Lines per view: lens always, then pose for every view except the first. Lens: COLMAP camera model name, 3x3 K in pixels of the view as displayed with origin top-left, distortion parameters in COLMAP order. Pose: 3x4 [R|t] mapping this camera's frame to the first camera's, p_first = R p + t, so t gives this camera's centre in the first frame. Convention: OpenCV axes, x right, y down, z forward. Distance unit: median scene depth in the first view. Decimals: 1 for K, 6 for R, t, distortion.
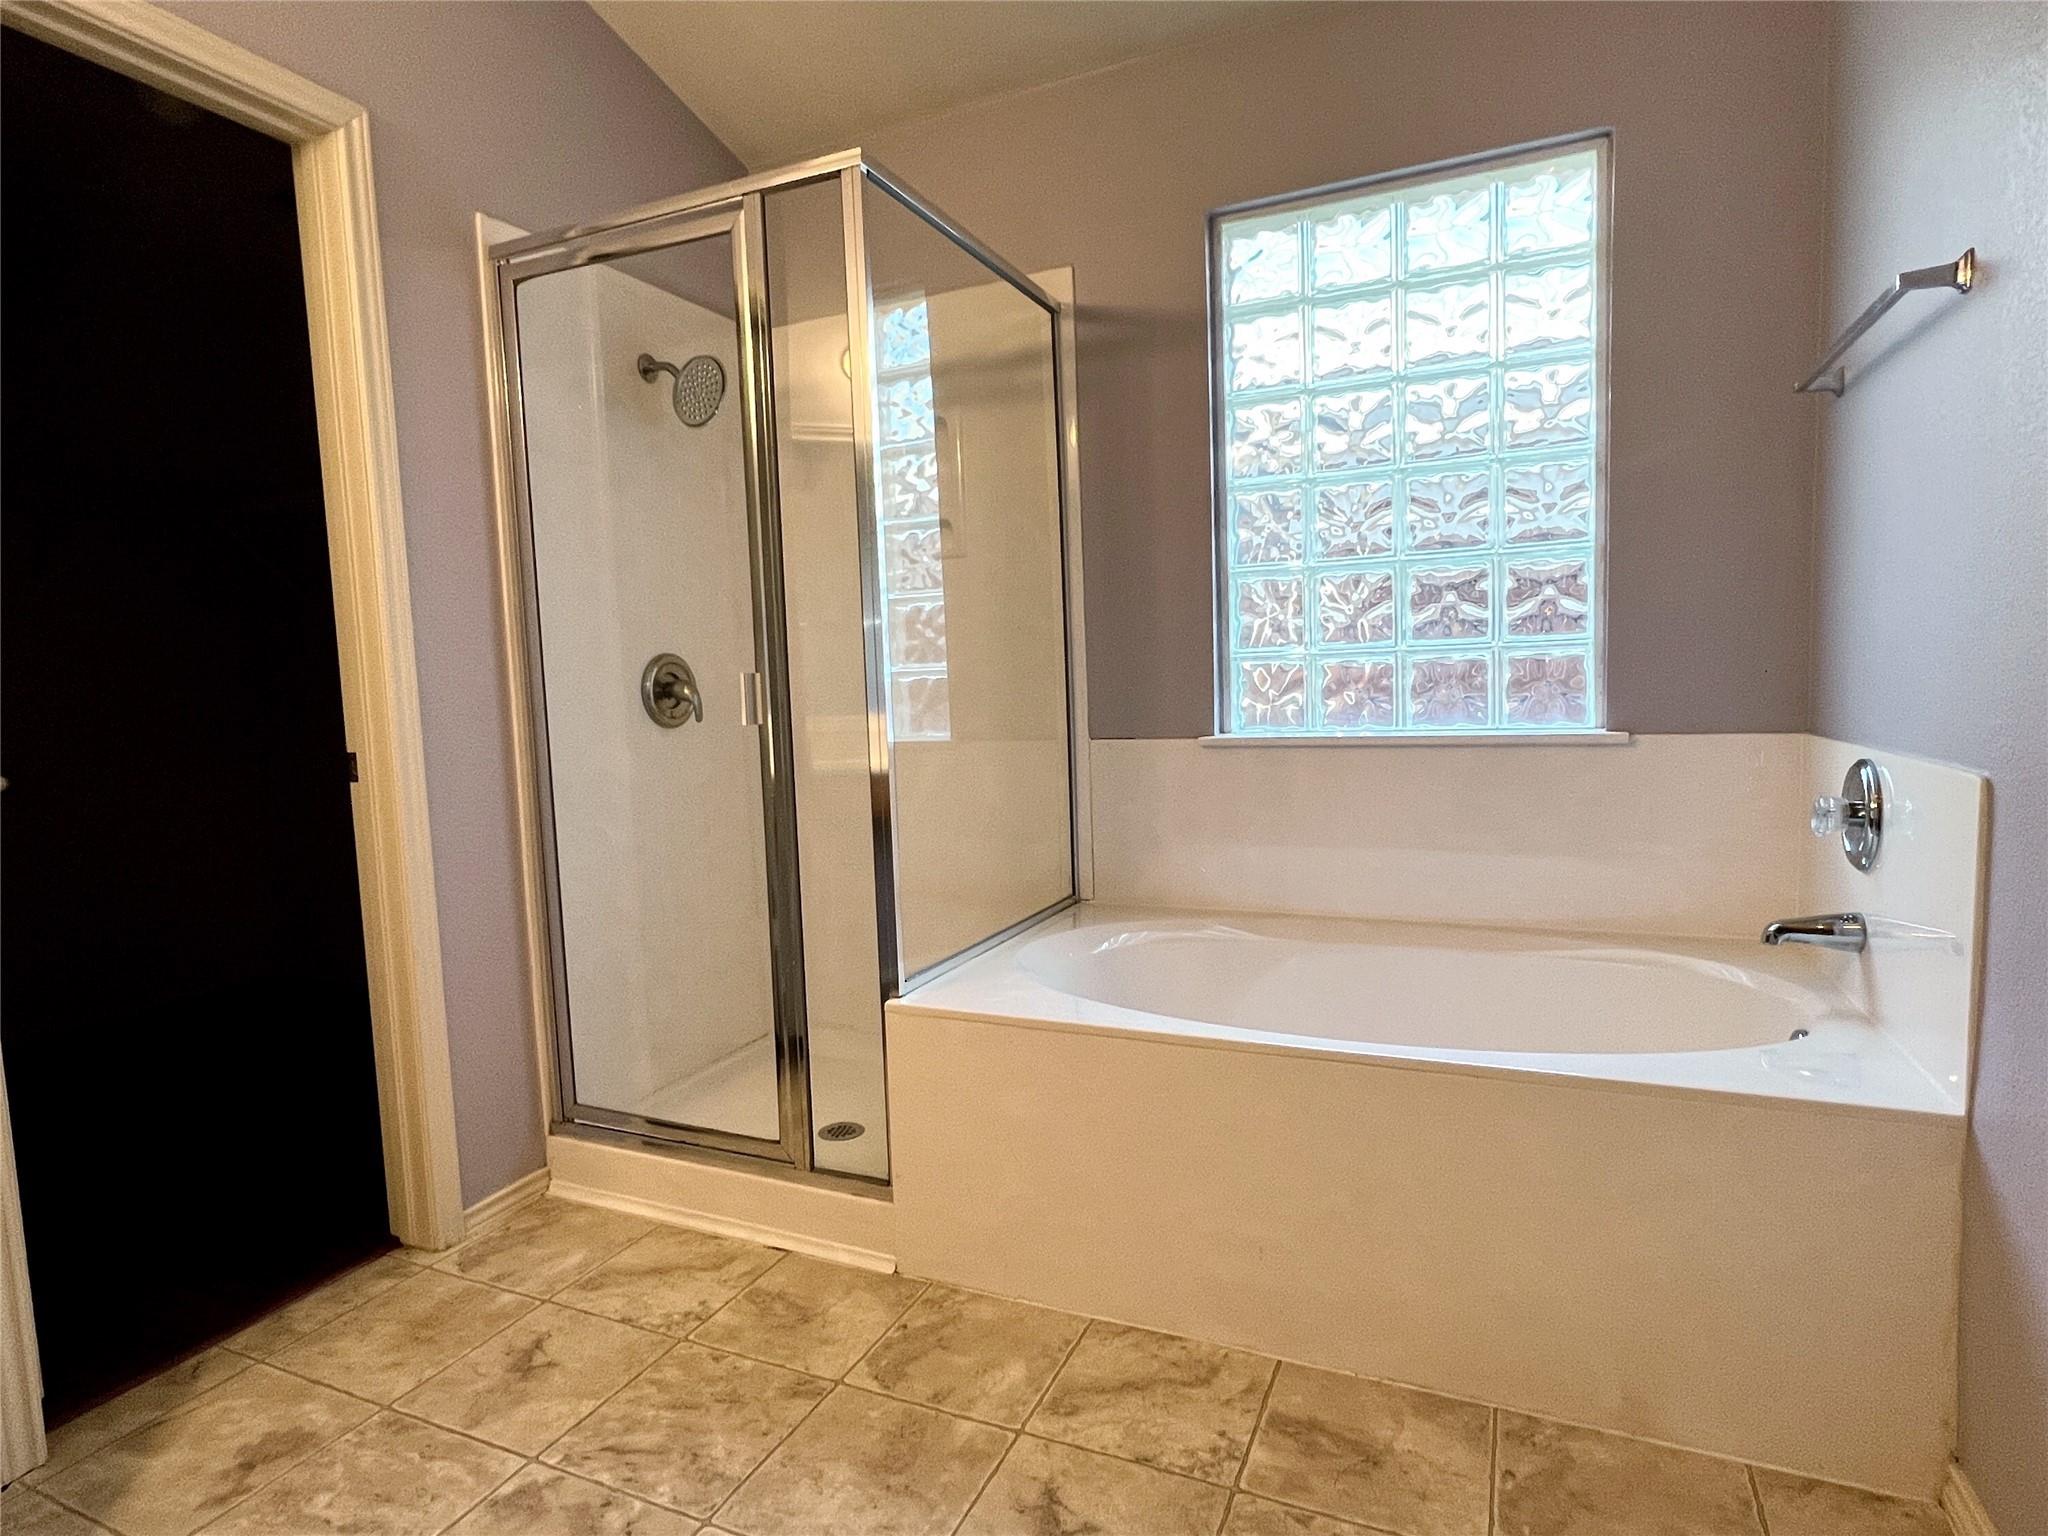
lens RADIAL K [[1094.7, 0, 1020.9], [0, 1094.7, 761.1], [0, 0, 1]] dist [0.001012, -0.000058]
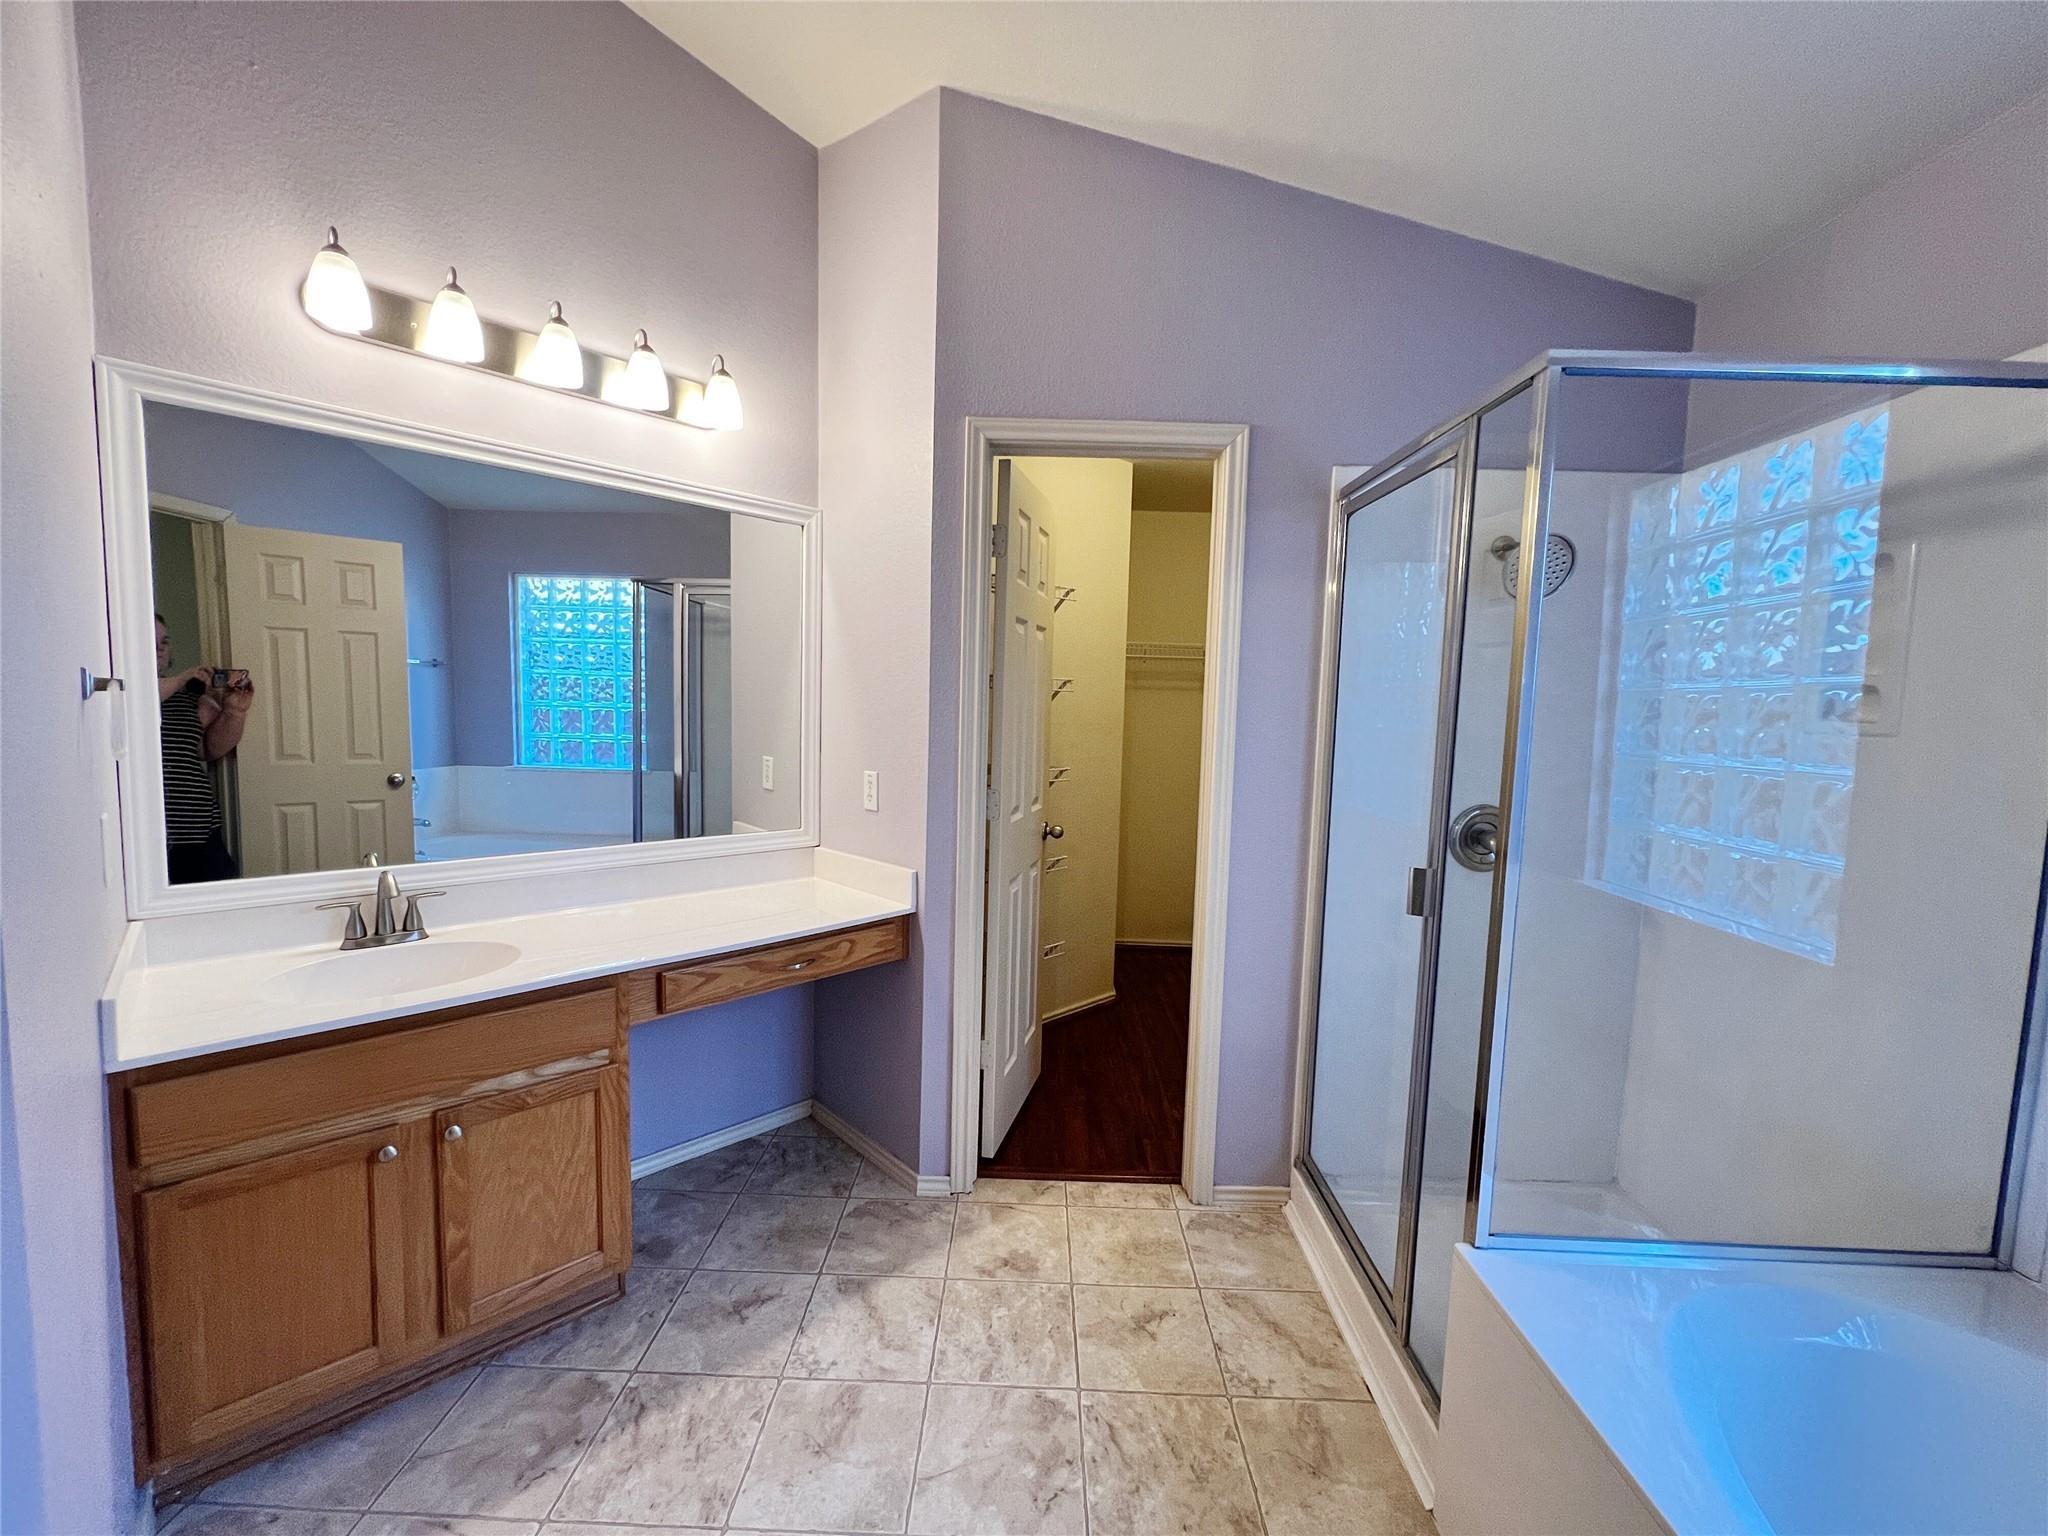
lens RADIAL K [[821.6, 0, 1024.0], [0, 821.6, 772.1], [0, 0, 1]] dist [0.002361, 0.000456]
pose [[0.409302, 0.124432, -0.903874, 0.323176], [-0.121671, 0.989253, 0.081089, -0.198566], [0.904250, 0.076785, 0.420043, 0.329156]]
